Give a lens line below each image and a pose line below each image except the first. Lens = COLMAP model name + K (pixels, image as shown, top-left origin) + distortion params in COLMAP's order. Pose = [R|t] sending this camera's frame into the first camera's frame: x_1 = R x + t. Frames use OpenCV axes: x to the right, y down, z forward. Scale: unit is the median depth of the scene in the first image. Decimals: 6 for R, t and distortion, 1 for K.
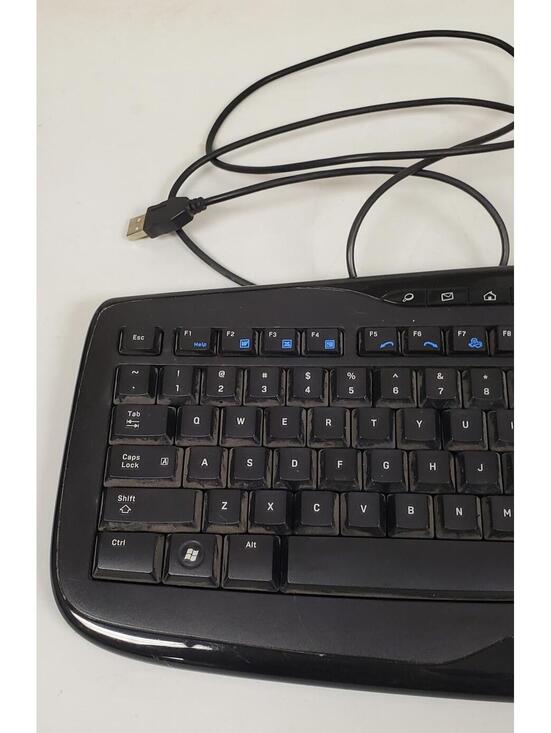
lens RADIAL K [[906.1, 0, 278.4], [0, 906.1, 414.7], [0, 0, 1]] dist [0.324641, -1.637331]
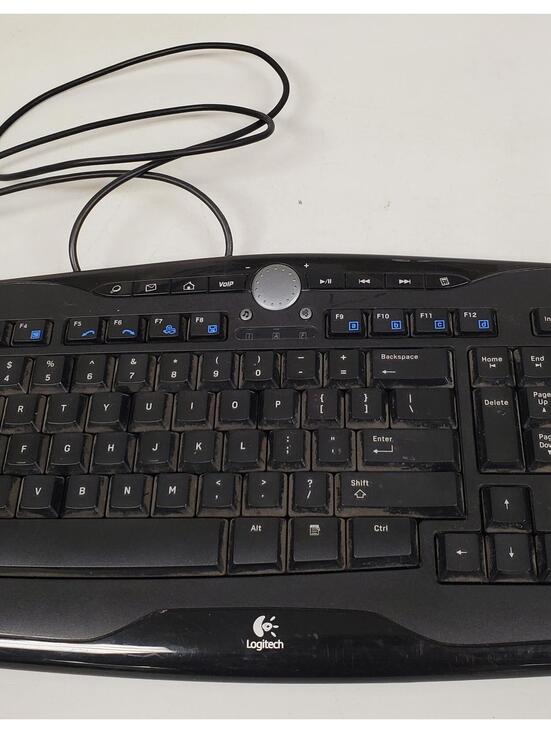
lens RADIAL K [[901.1, 0, 275.9], [0, 901.1, 309.7], [0, 0, 1]] dist [0.275128, -1.021135]
pose [[0.997745, -0.032977, -0.058453, 0.404306], [0.027252, 0.994992, -0.096167, 0.003921], [0.061332, 0.094358, 0.993647, -0.048725]]
